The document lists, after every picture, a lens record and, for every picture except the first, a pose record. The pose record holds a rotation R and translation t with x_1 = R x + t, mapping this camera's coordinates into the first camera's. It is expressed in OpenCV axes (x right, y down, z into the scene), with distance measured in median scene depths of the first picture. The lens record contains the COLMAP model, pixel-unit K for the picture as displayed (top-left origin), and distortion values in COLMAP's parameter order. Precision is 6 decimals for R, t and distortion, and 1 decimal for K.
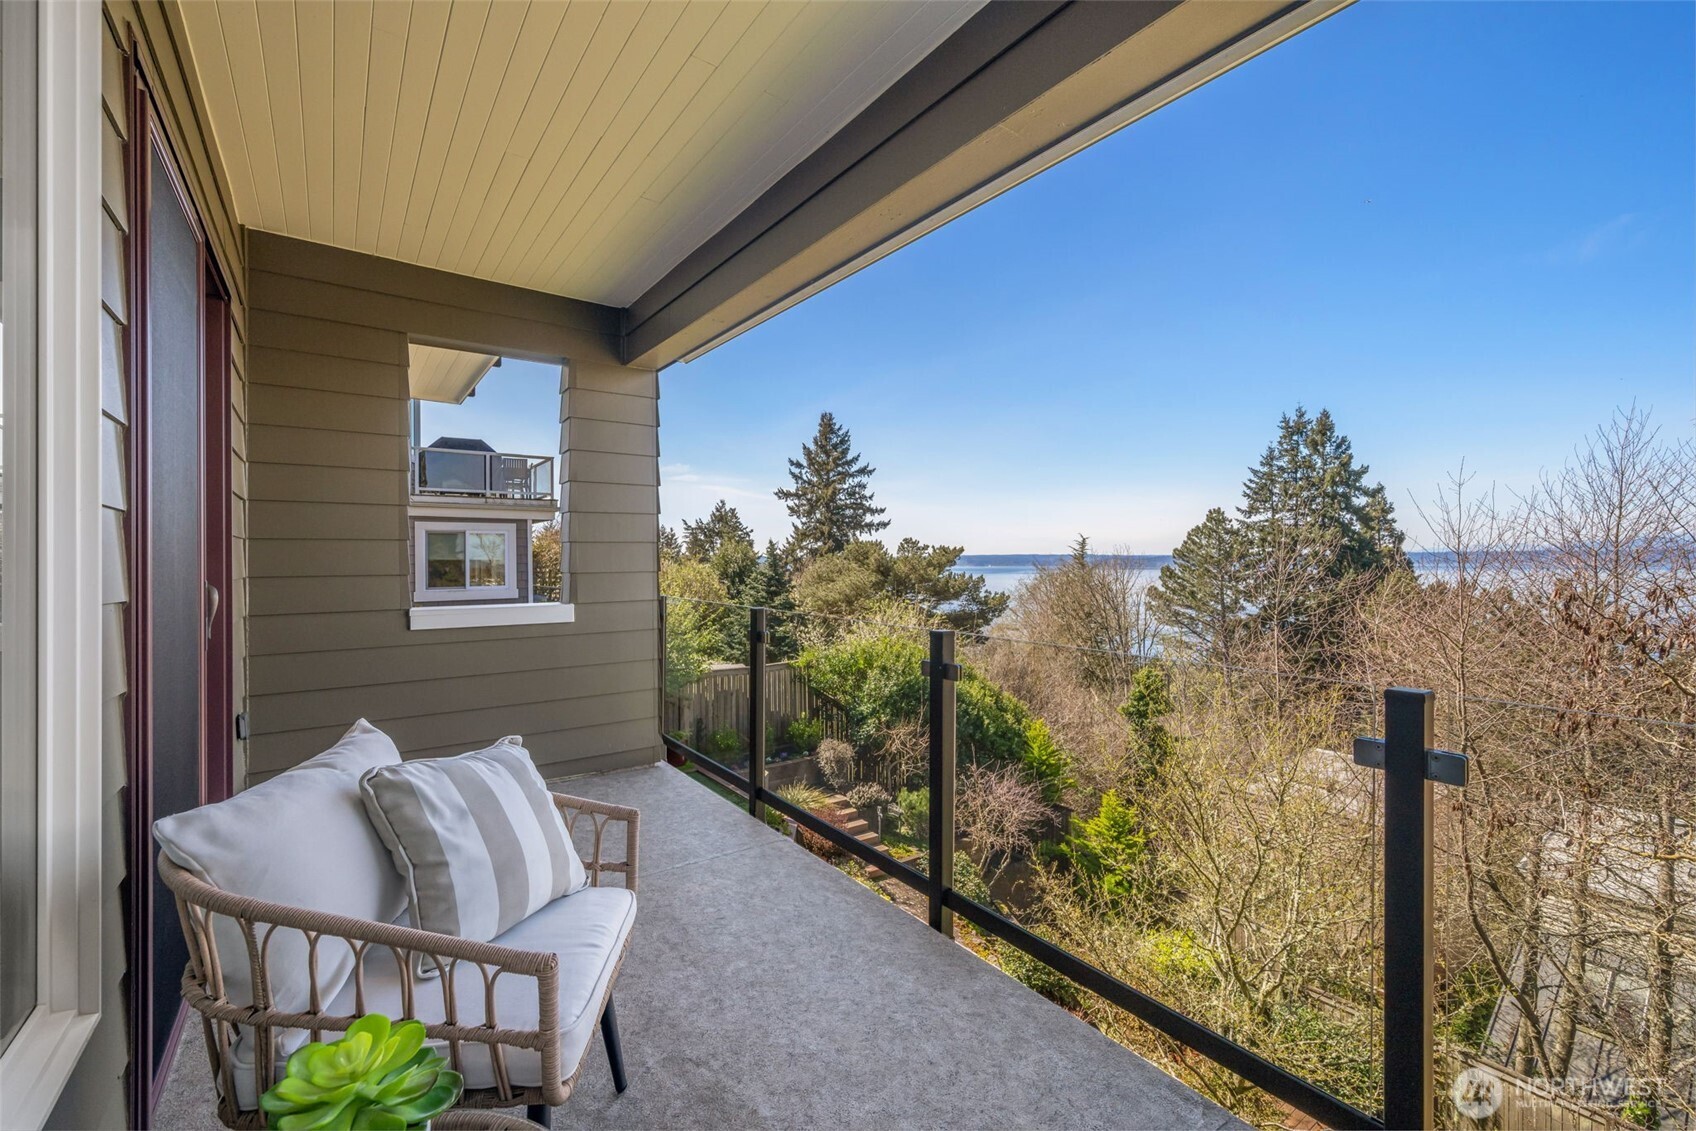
lens RADIAL K [[700.4, 0, 848.0], [0, 700.4, 565.5], [0, 0, 1]] dist [0.001131, 0.000283]
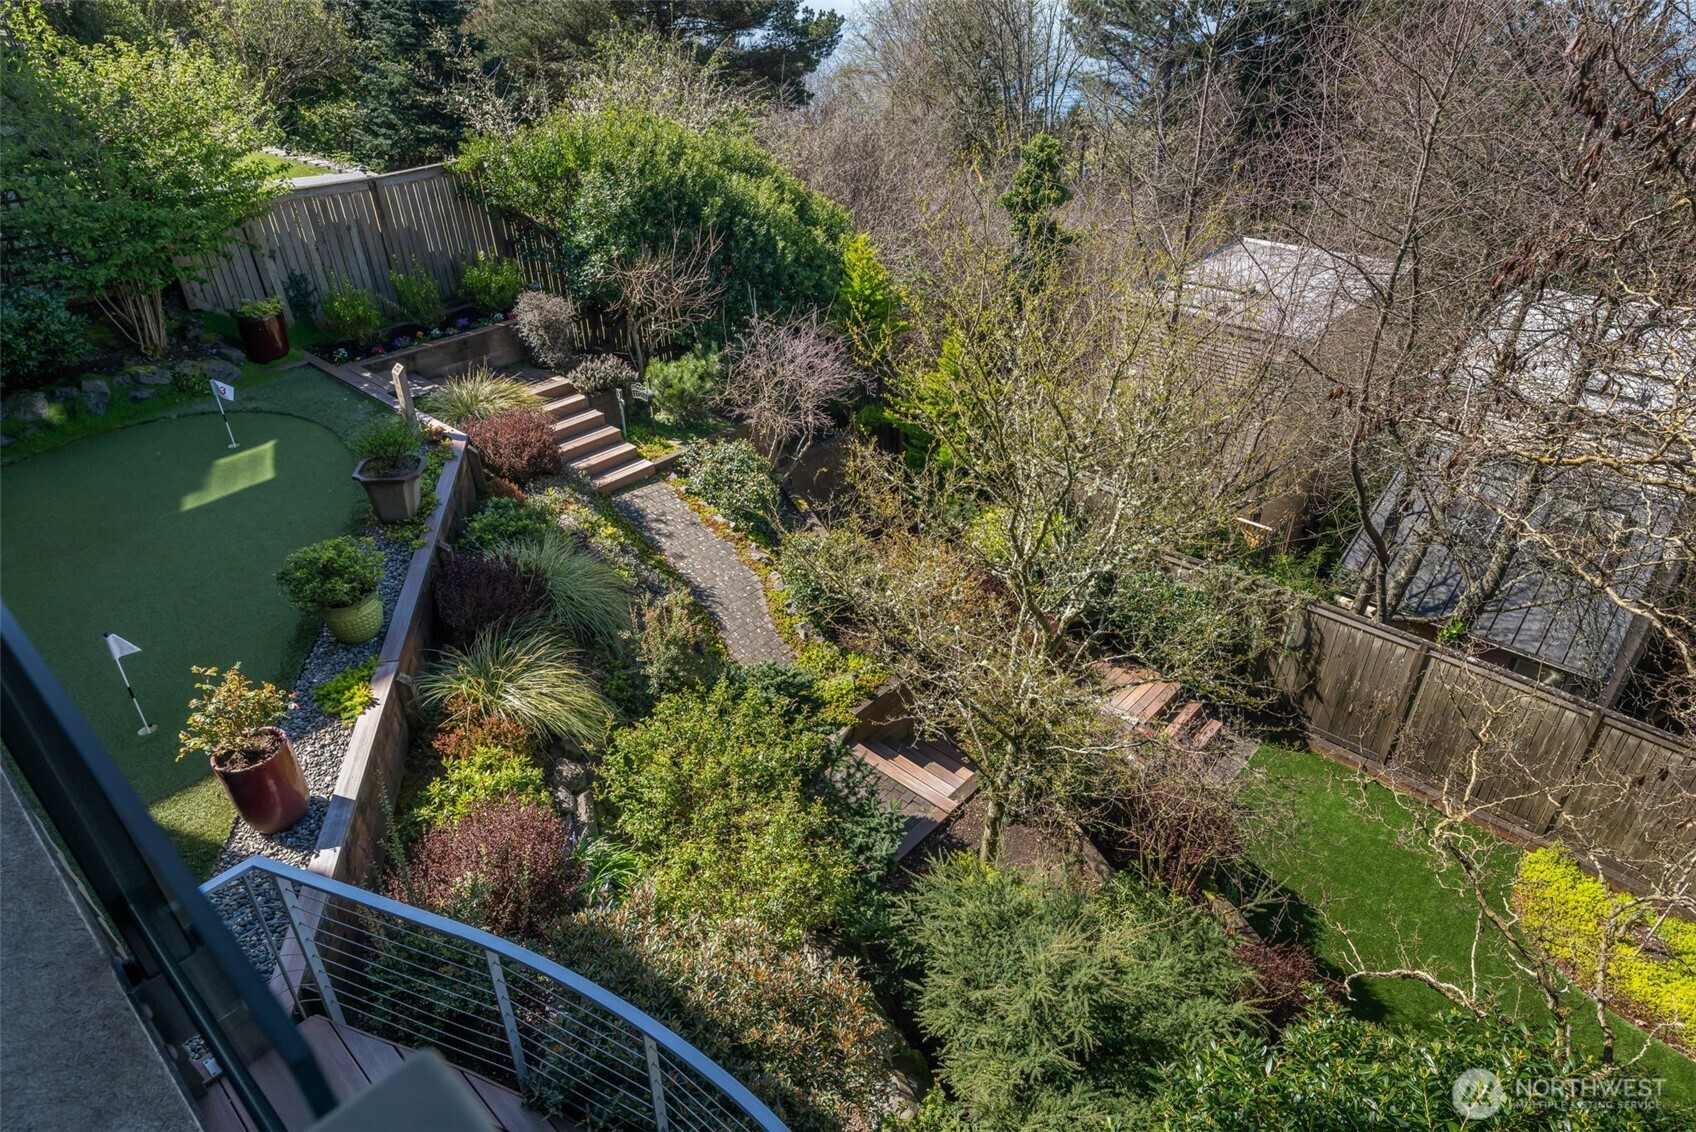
lens RADIAL K [[965.6, 0, 848.0], [0, 965.6, 566.0], [0, 0, 1]] dist [0.002656, 0.000452]
pose [[0.979341, -0.120896, 0.162098, 0.082357], [0.016198, 0.845928, 0.533050, -0.004212], [-0.201567, -0.519412, 0.830410, 0.085405]]
